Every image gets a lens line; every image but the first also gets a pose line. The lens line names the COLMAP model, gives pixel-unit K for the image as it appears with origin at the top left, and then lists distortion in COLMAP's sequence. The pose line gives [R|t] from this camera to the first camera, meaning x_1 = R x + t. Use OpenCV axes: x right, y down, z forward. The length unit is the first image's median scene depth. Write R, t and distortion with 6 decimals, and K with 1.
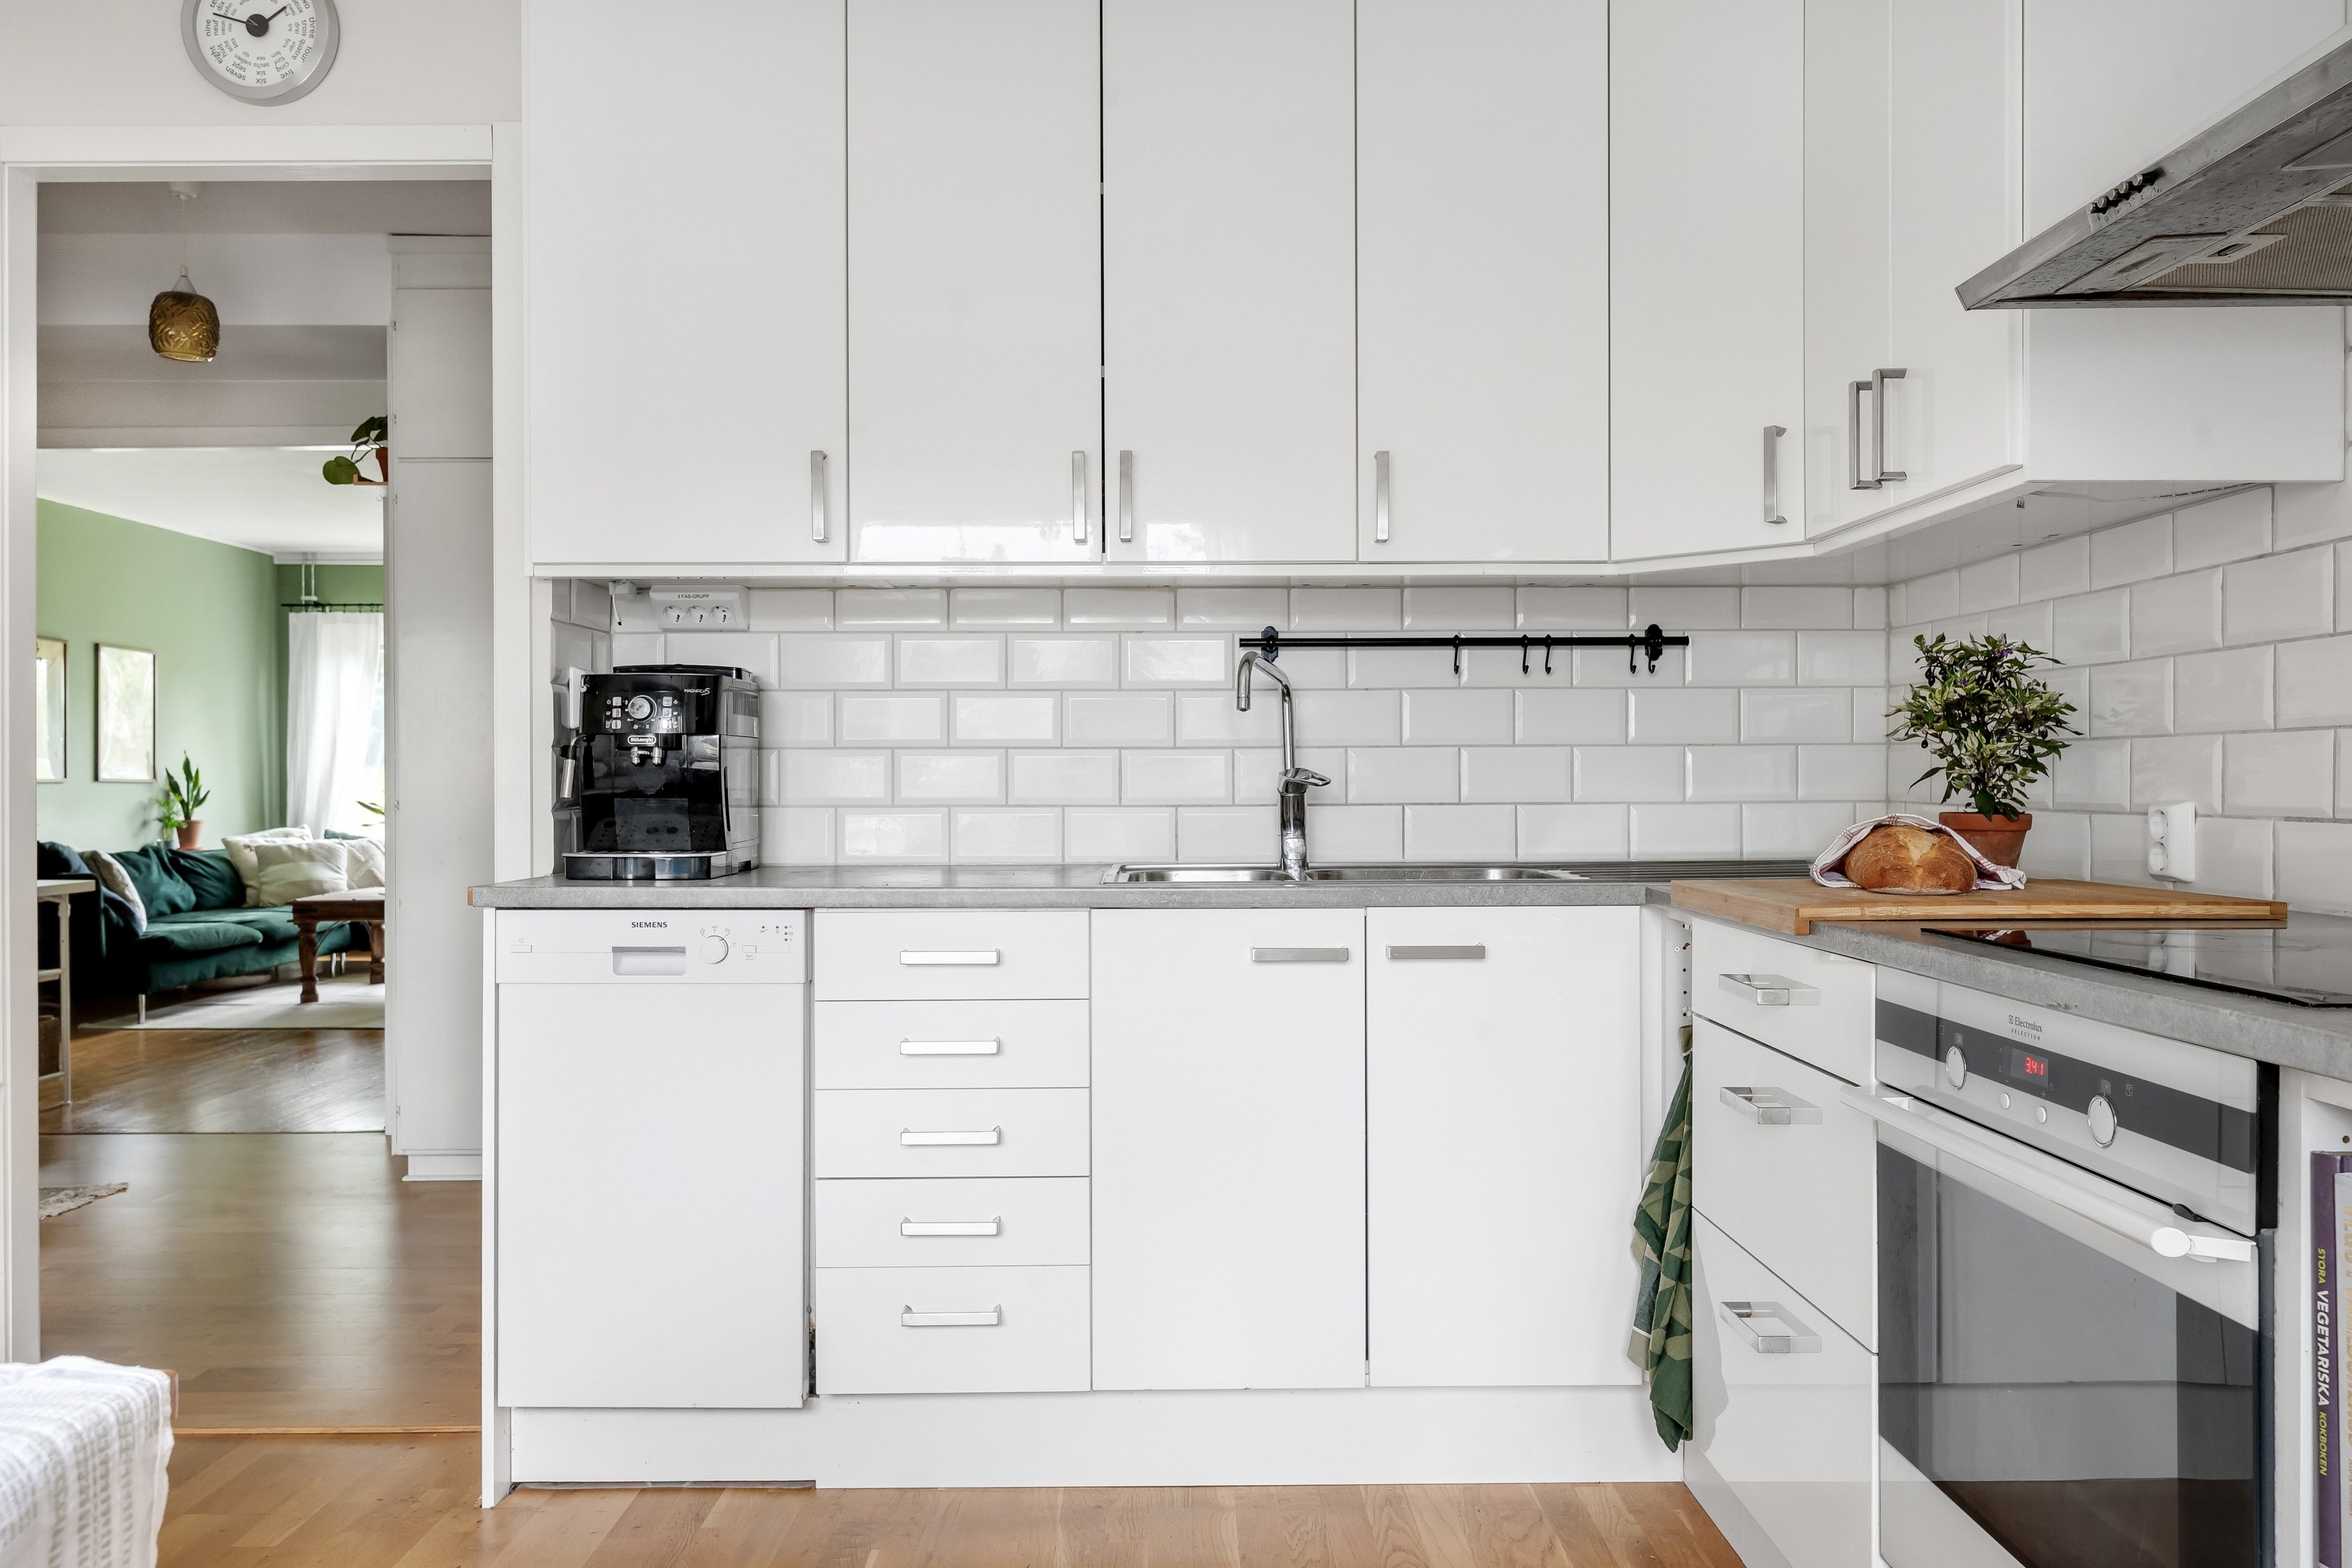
lens RADIAL K [[1731.7, 0, 1176.0], [0, 1731.7, 784.0], [0, 0, 1]] dist [0.000801, 0.001308]
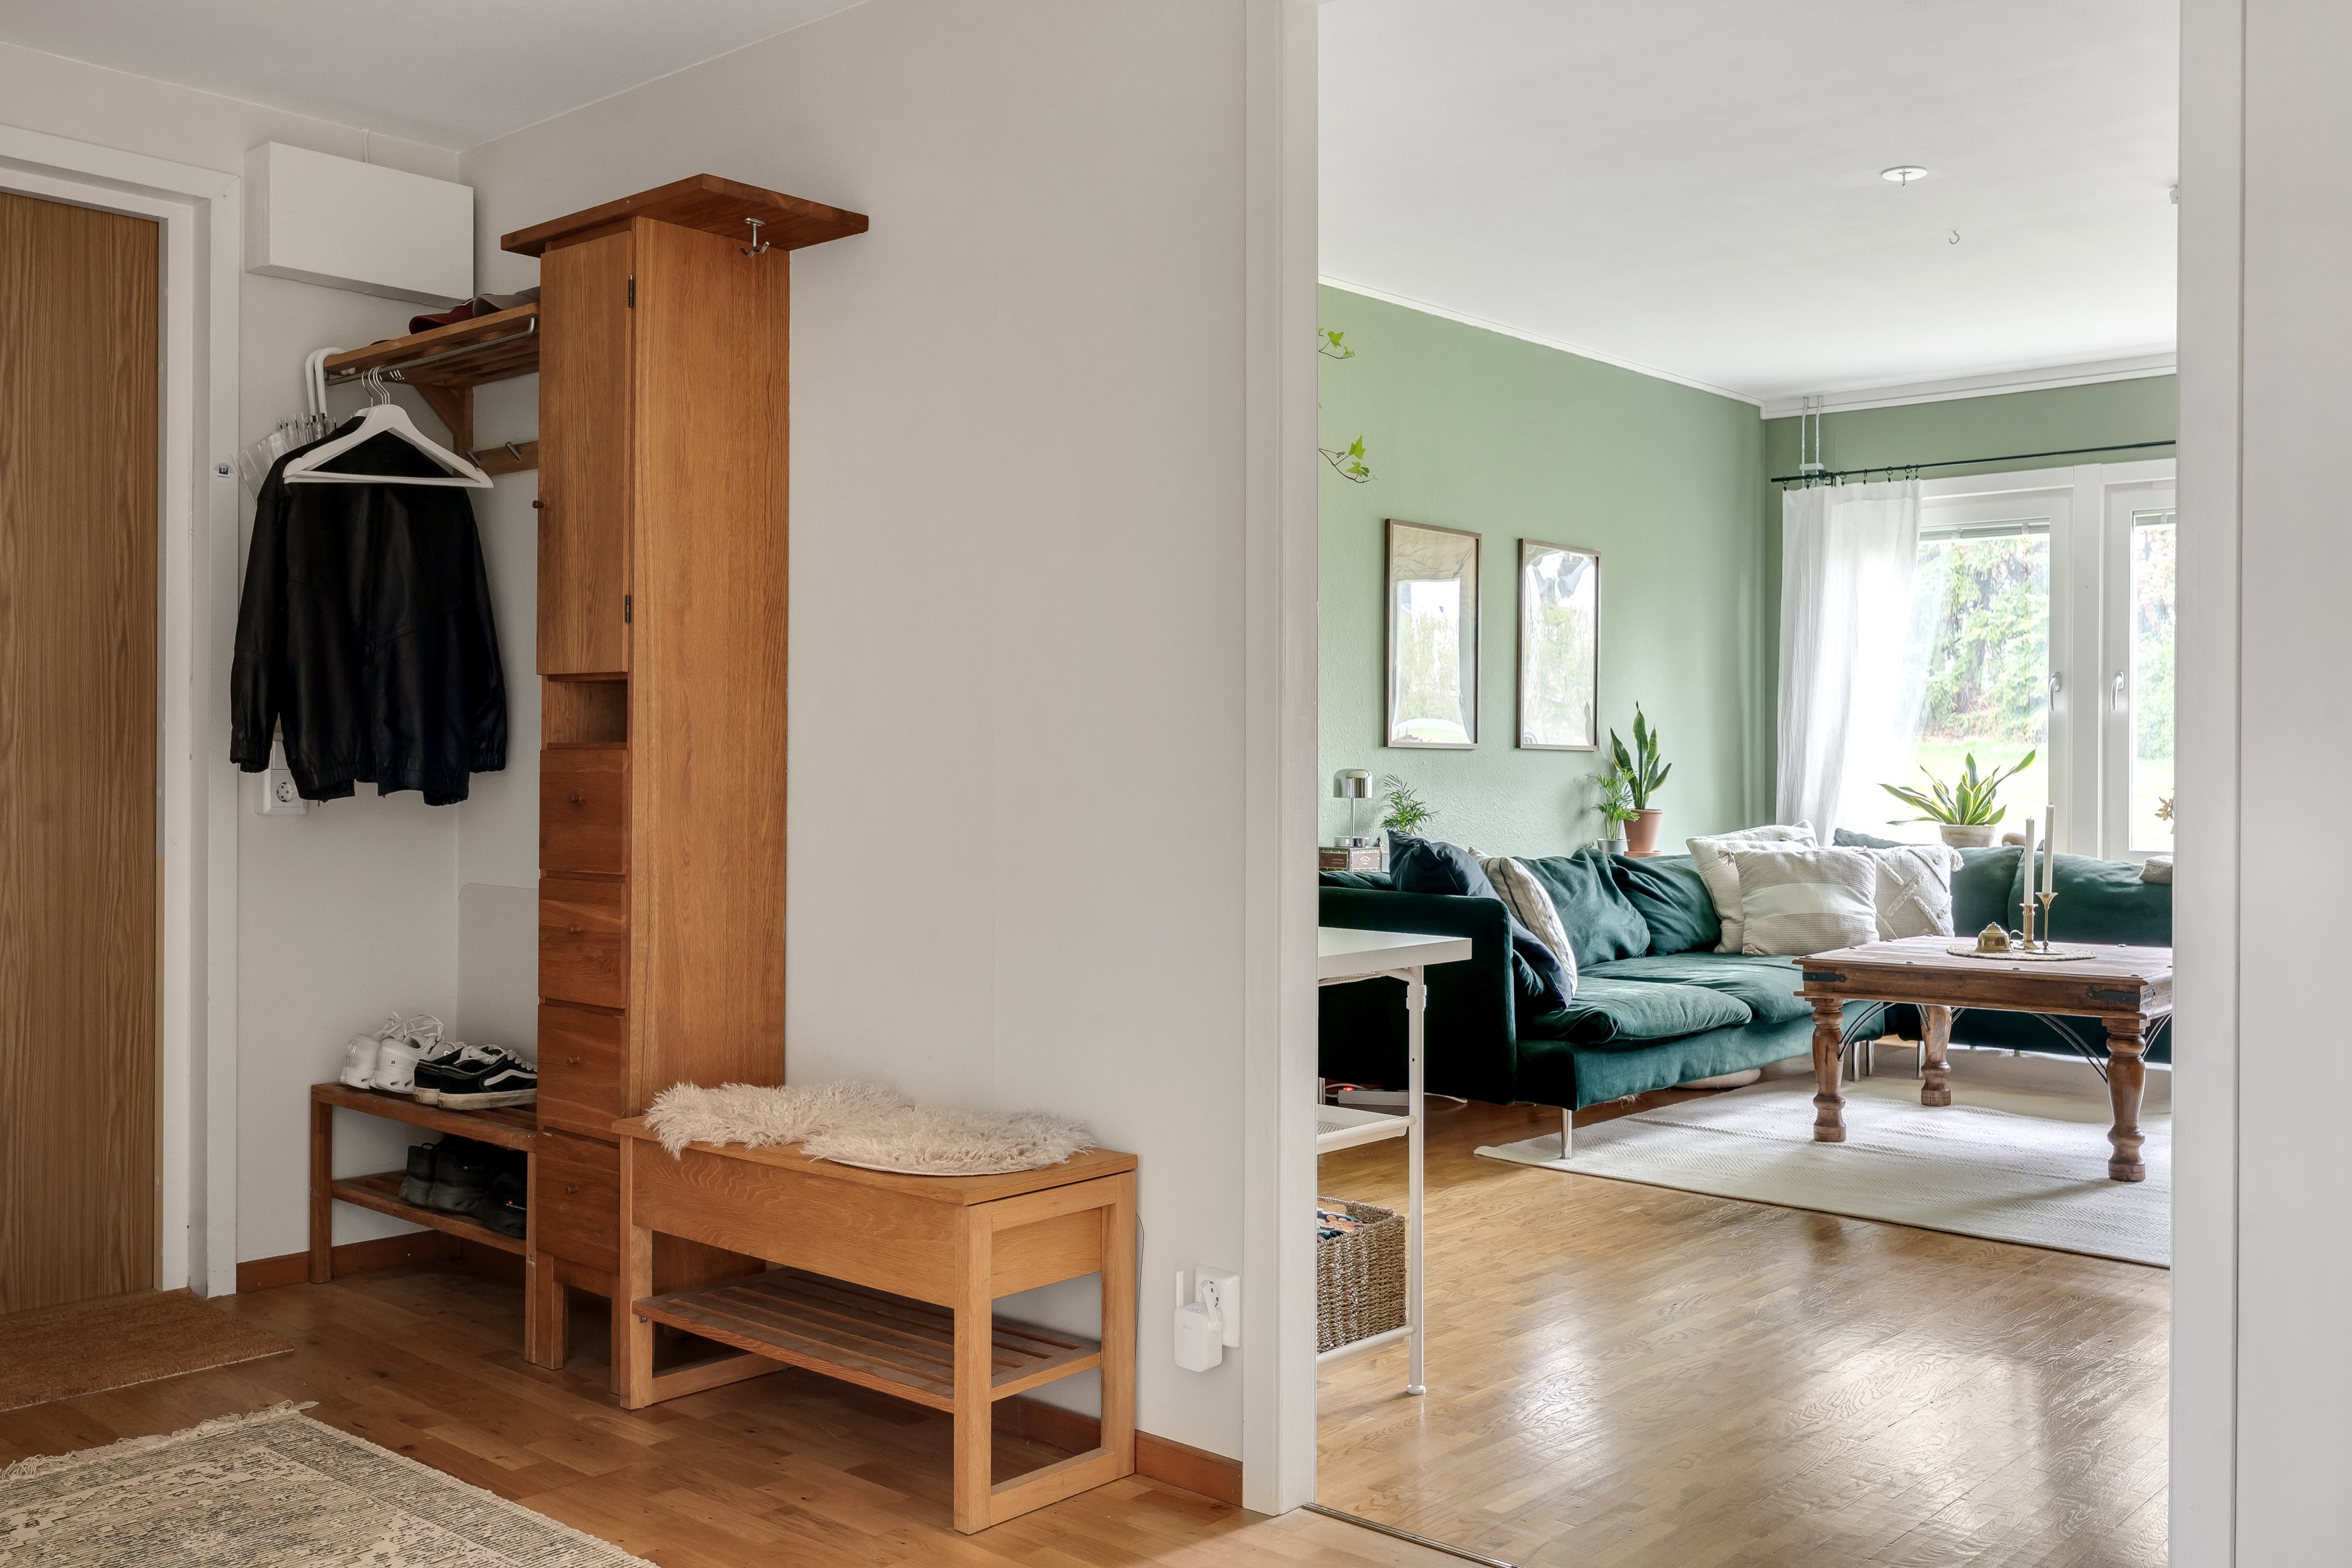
lens RADIAL K [[2088.9, 0, 1178.5], [0, 2088.9, 770.7], [0, 0, 1]] dist [-0.004244, 0.000298]
pose [[0.741895, 0.010992, -0.670426, -0.182056], [-0.010206, 0.999935, 0.005101, 0.004371], [0.670438, 0.003058, 0.741959, 0.317241]]
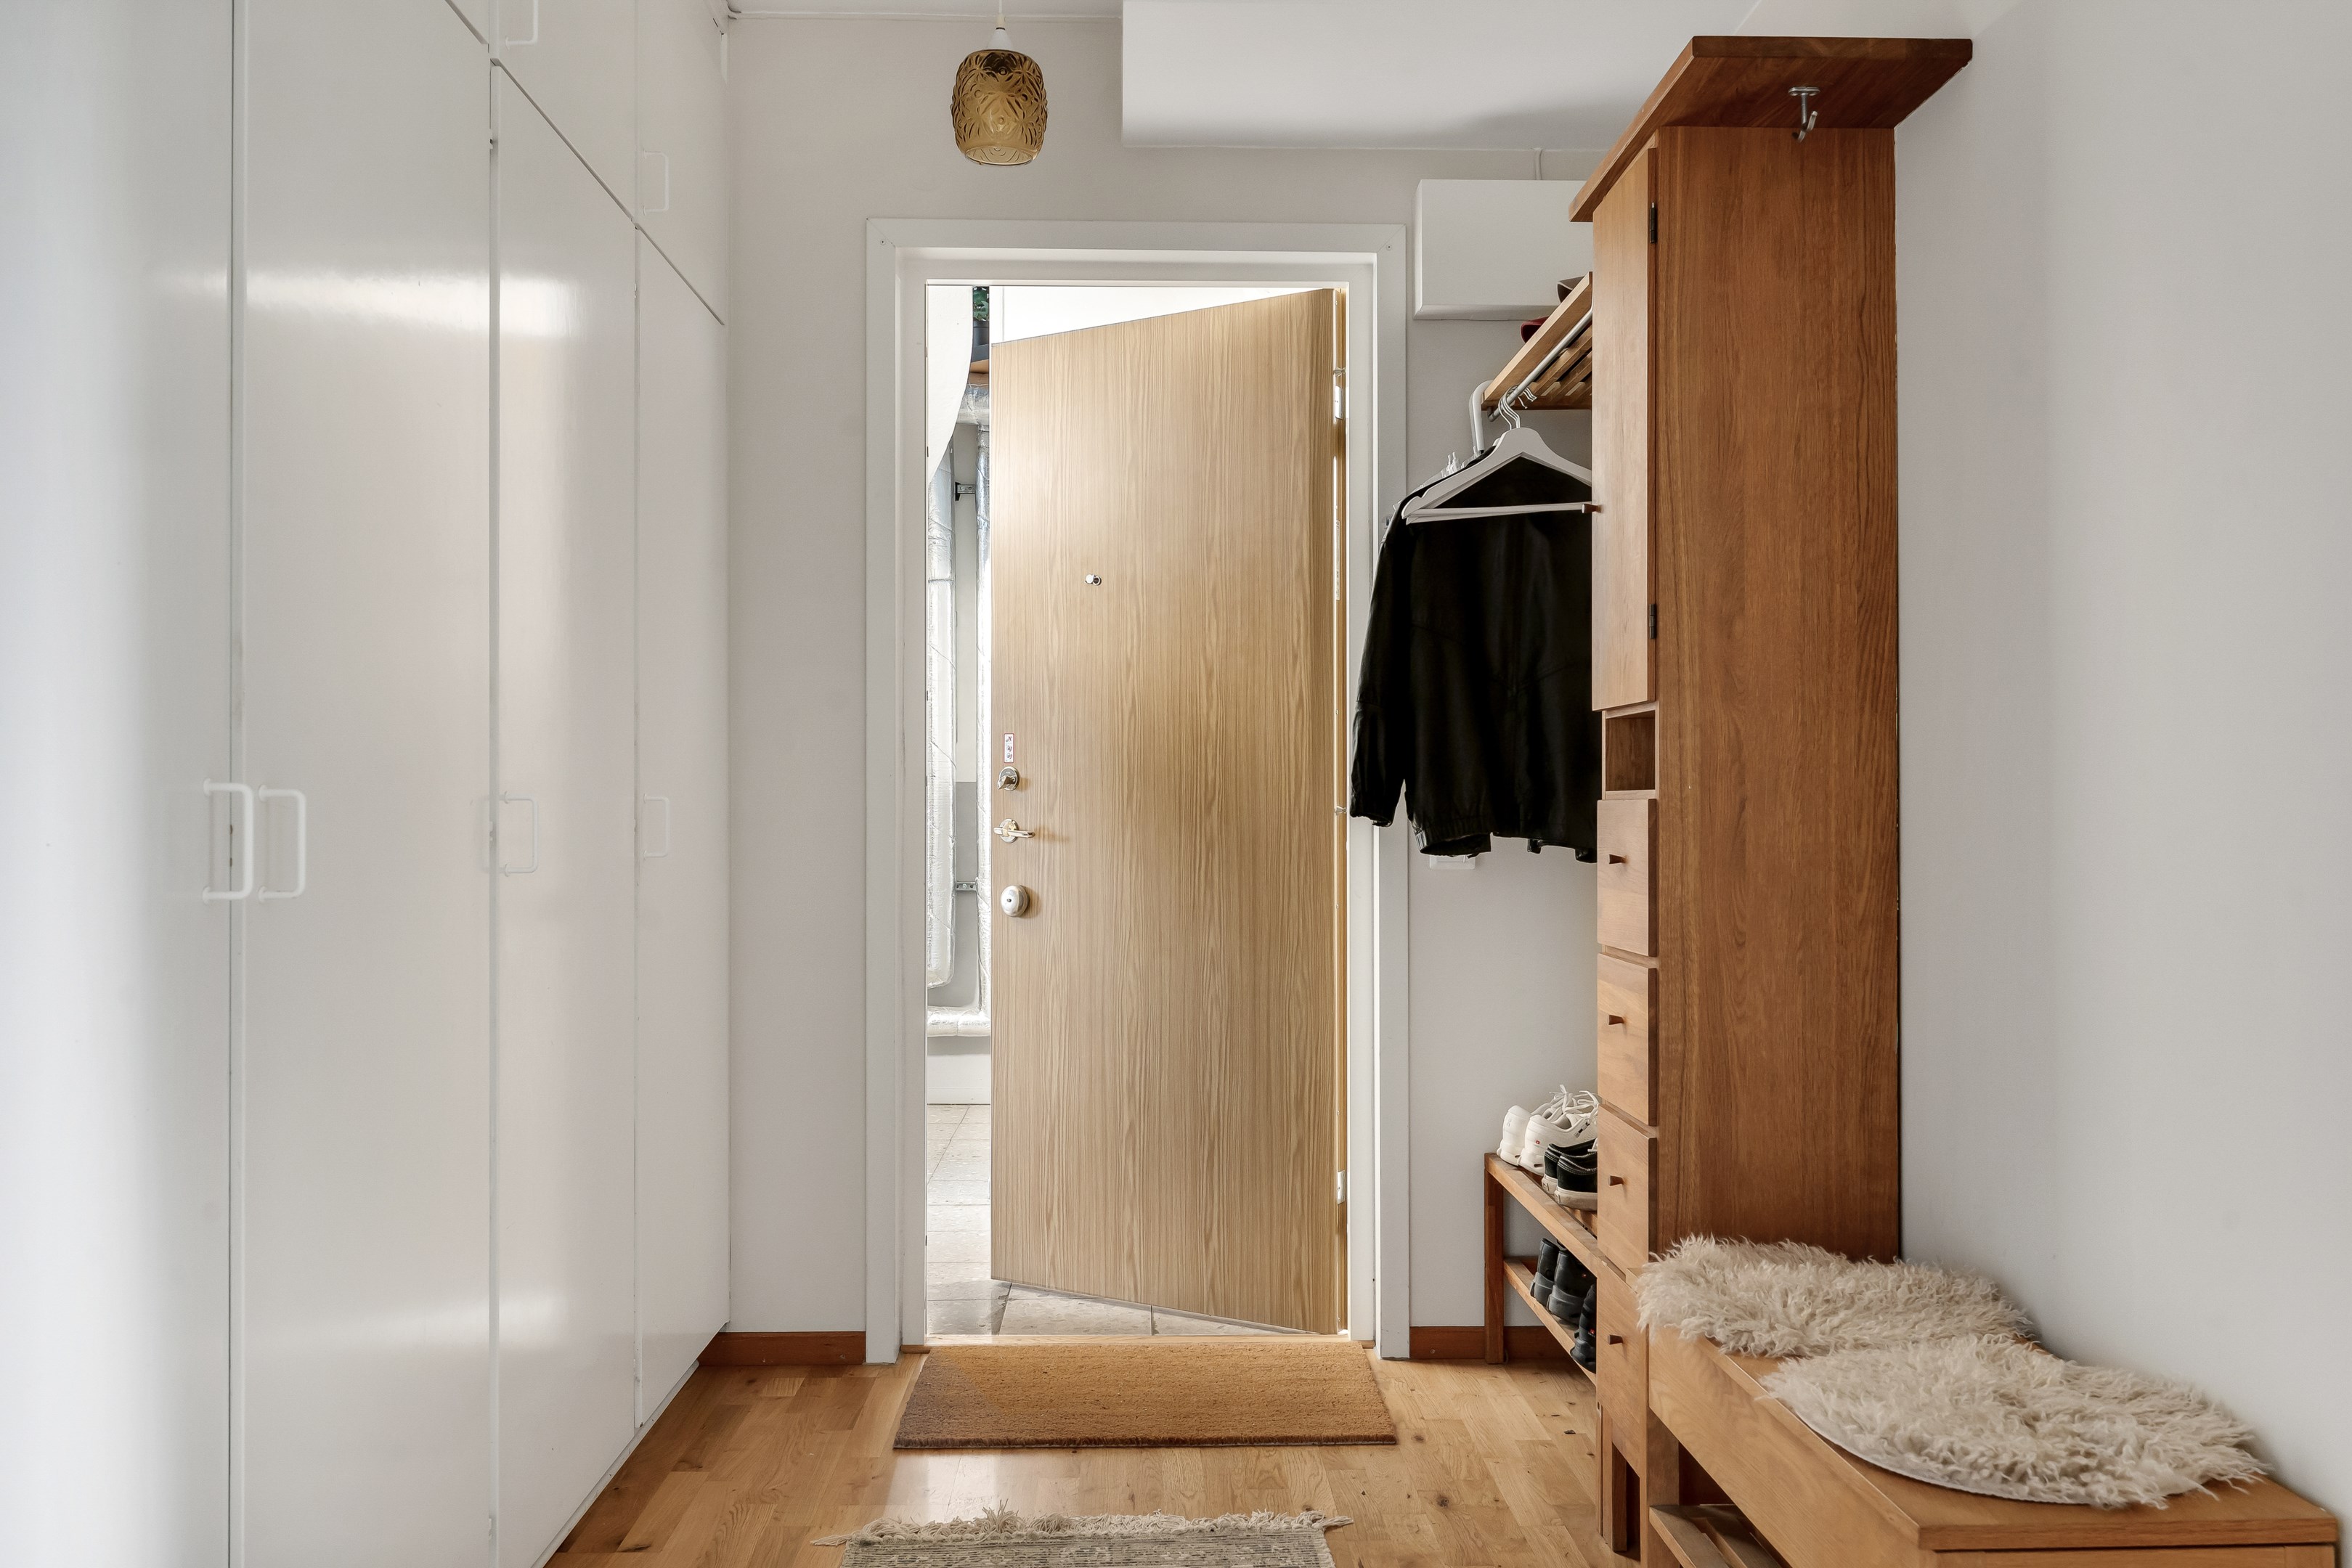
lens RADIAL K [[1791.6, 0, 1176.0], [0, 1791.6, 784.0], [0, 0, 1]] dist [-0.000344, -0.000608]
pose [[0.016630, -0.009574, -0.999816, -0.245367], [-0.002625, 0.999950, -0.009619, 0.004107], [0.999858, 0.002784, 0.016604, 0.441798]]
